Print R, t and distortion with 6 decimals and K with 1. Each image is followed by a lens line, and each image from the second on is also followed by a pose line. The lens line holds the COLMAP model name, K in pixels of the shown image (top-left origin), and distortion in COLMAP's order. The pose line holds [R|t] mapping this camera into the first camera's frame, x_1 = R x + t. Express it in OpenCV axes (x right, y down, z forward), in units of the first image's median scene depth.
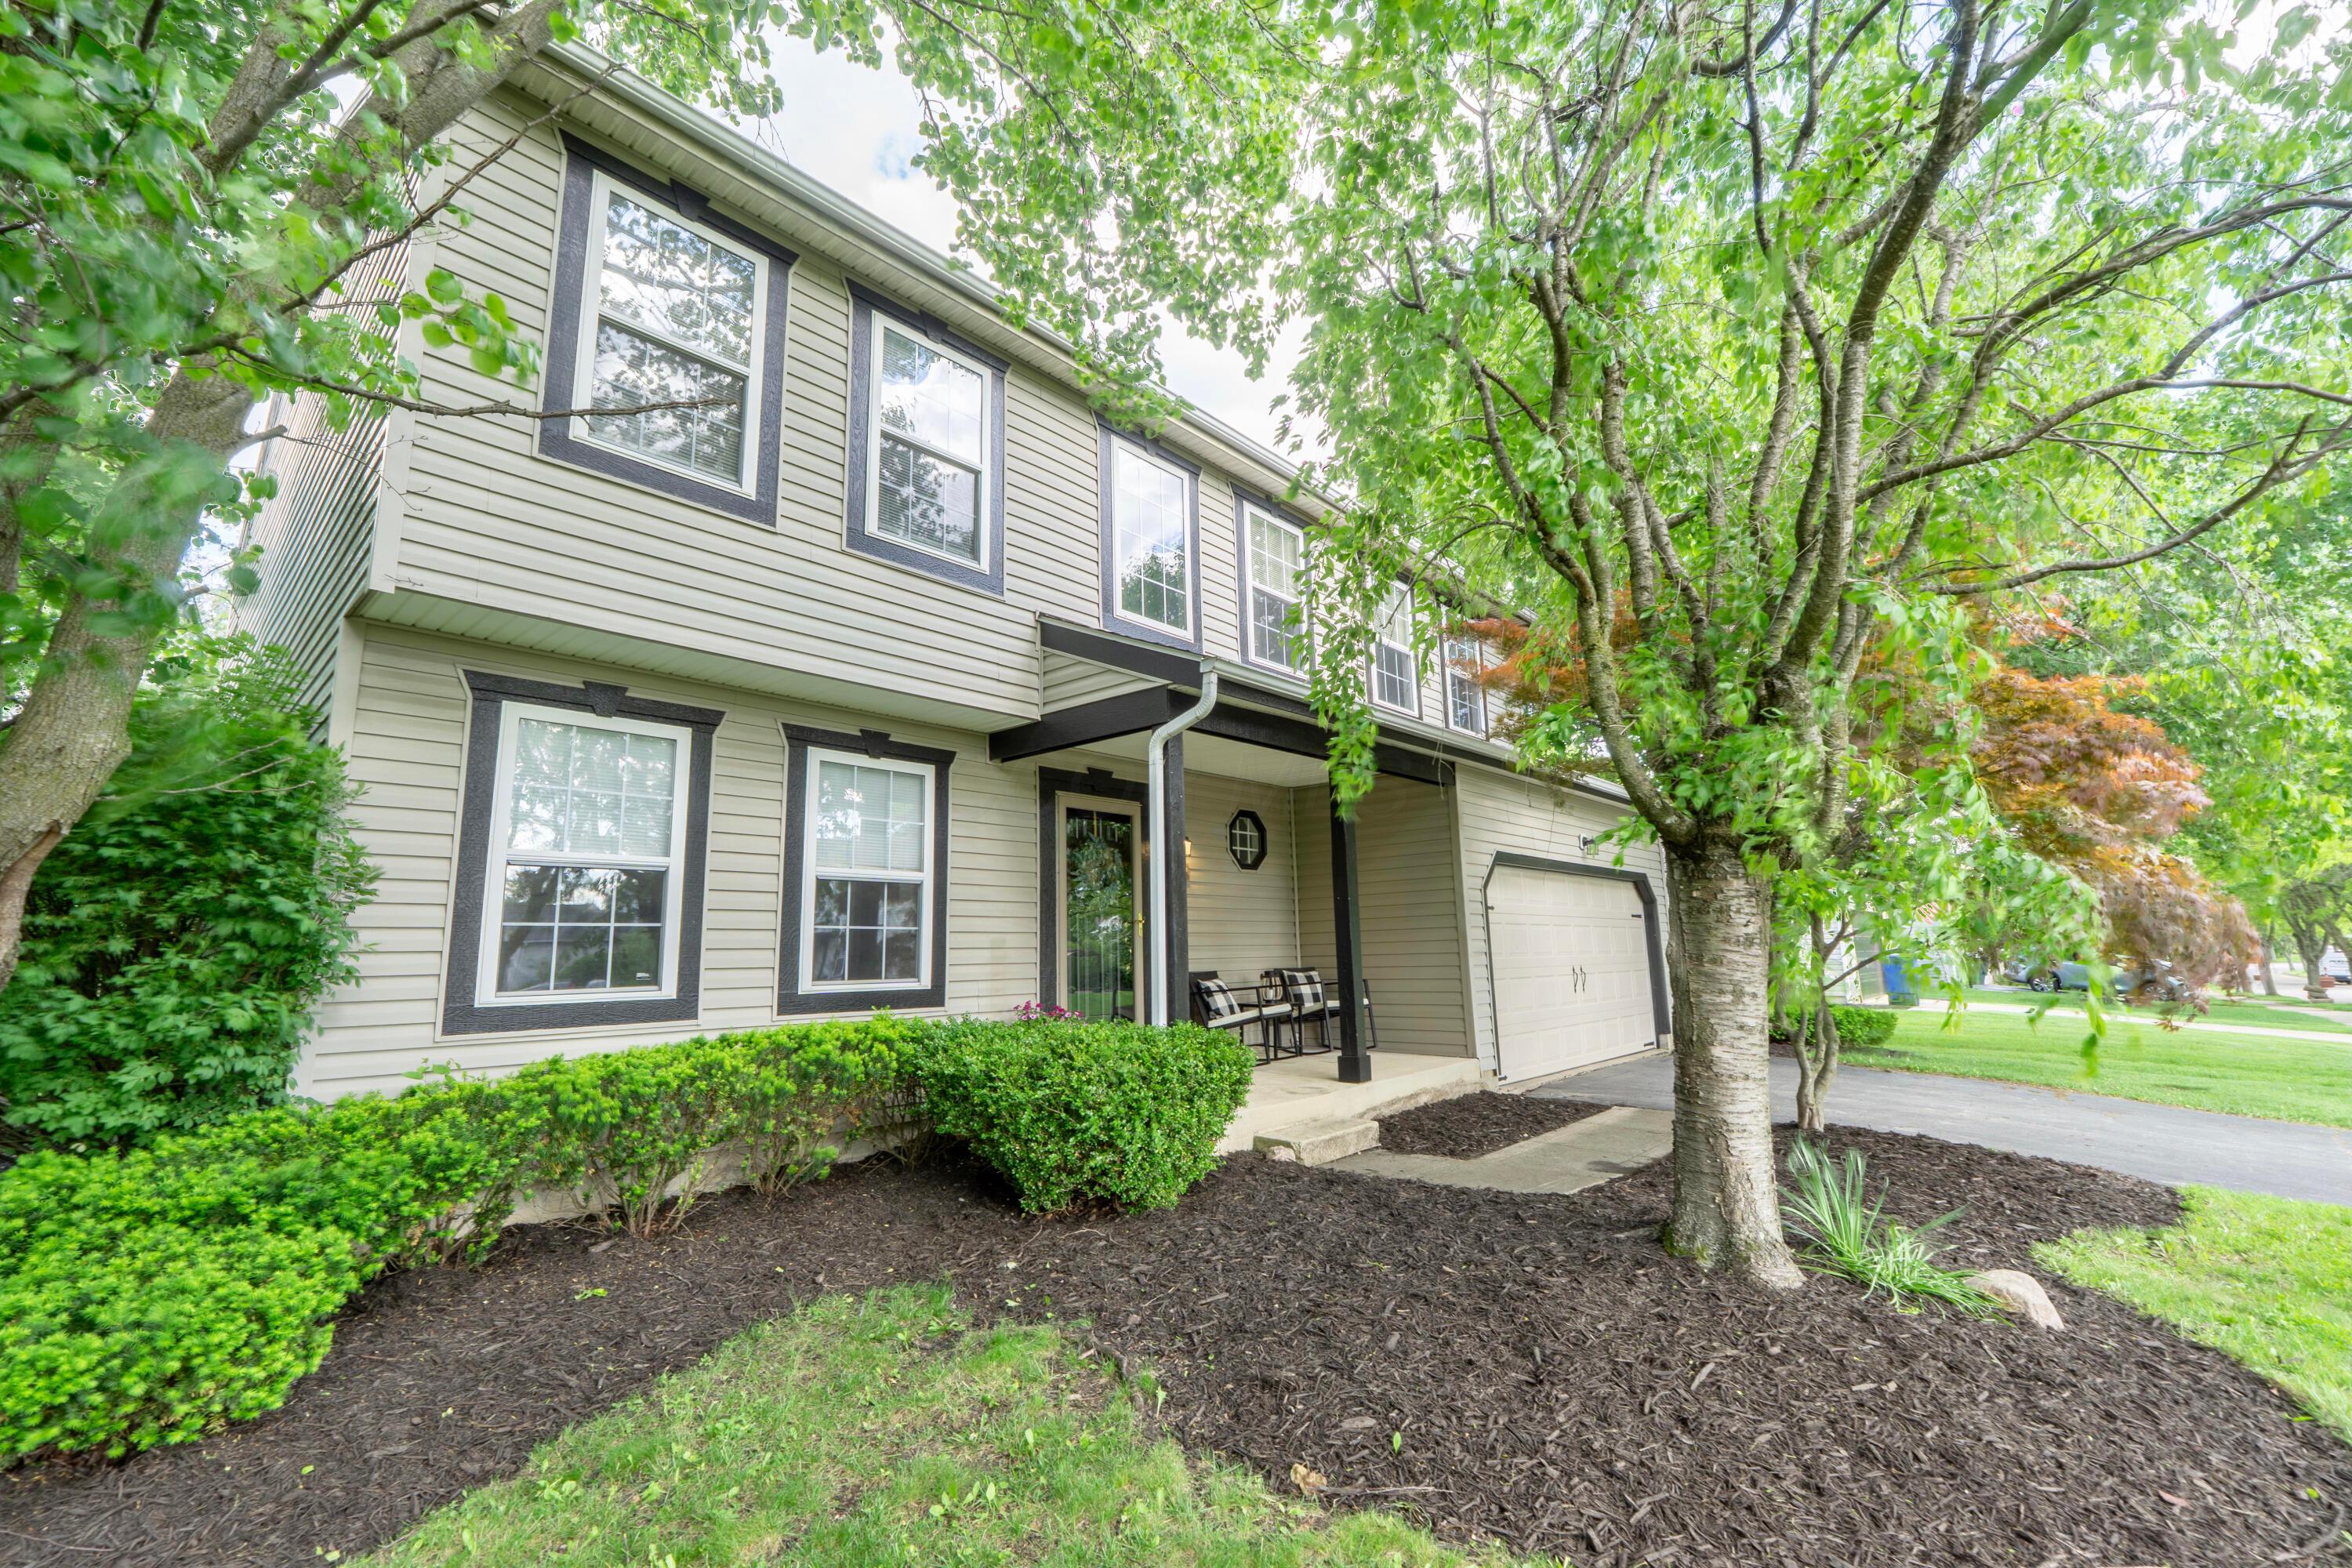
lens RADIAL K [[991.4, 0, 1176.0], [0, 991.4, 784.0], [0, 0, 1]] dist [0.002766, -0.006631]
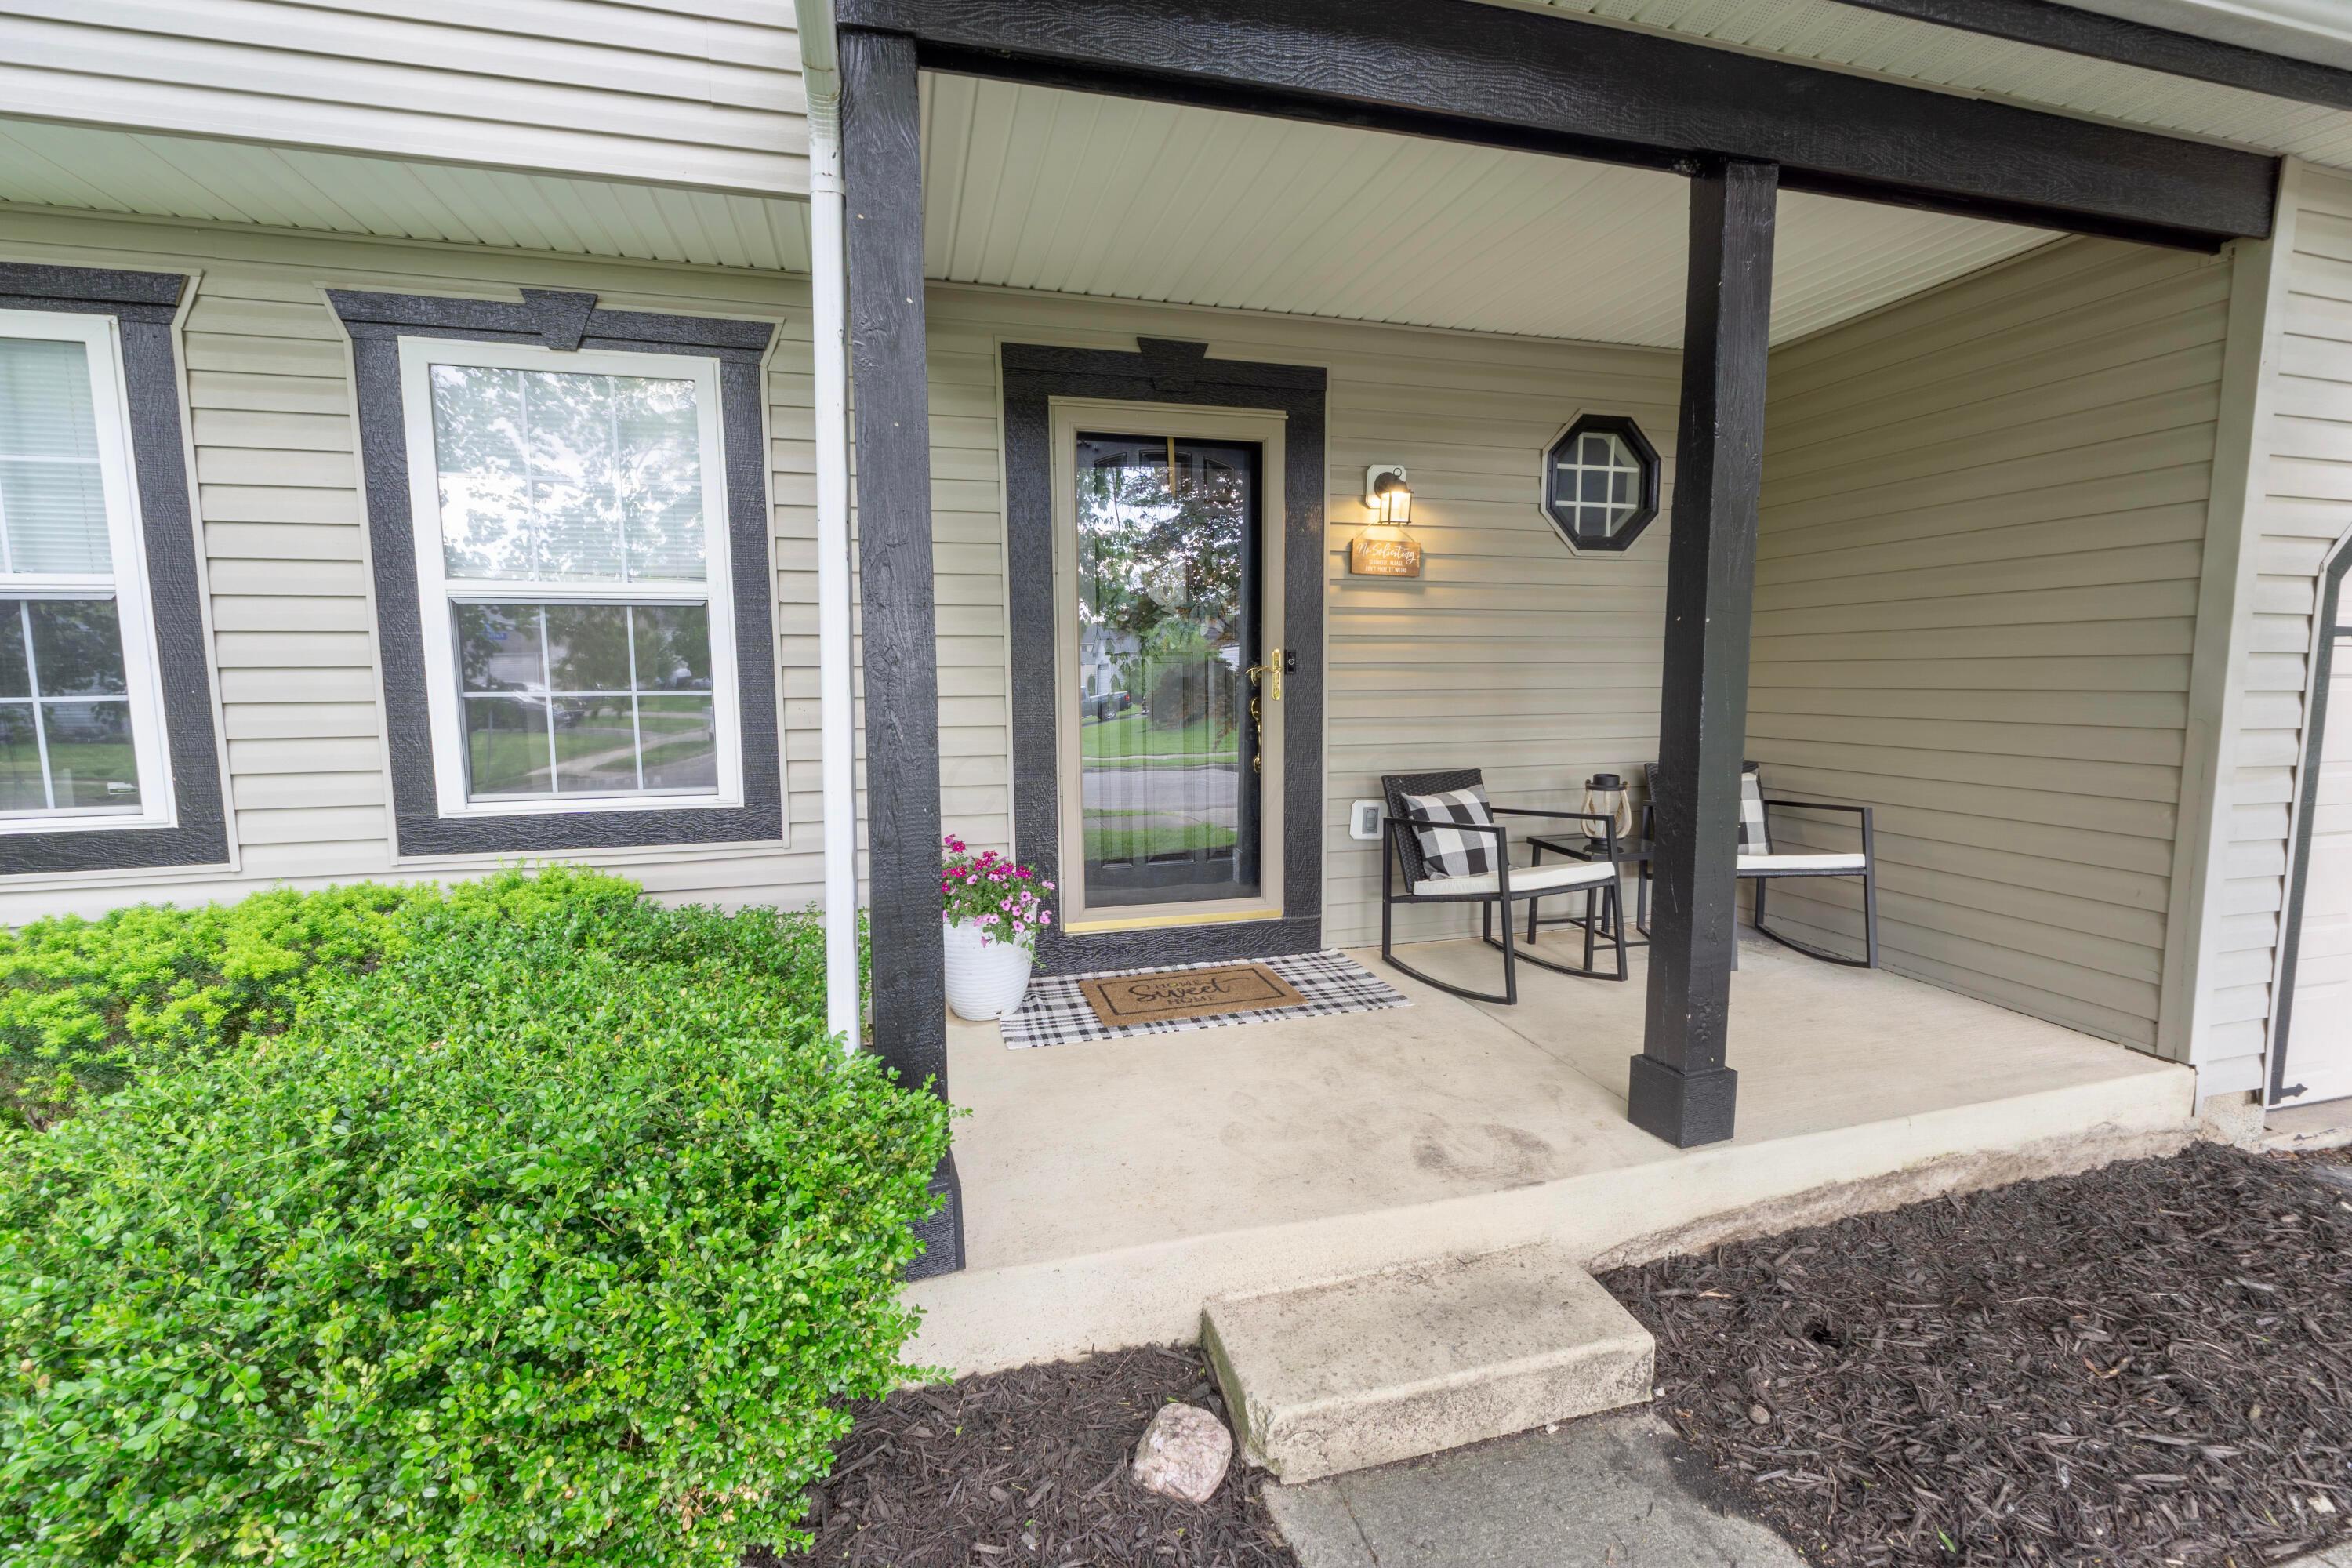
lens RADIAL K [[991.4, 0, 1176.0], [0, 991.4, 784.0], [0, 0, 1]] dist [0.002766, -0.006631]
pose [[0.845193, 0.076986, -0.528887, 0.229941], [0.080679, 0.959854, 0.268648, 0.073943], [0.528337, -0.269729, 0.805051, 0.721304]]
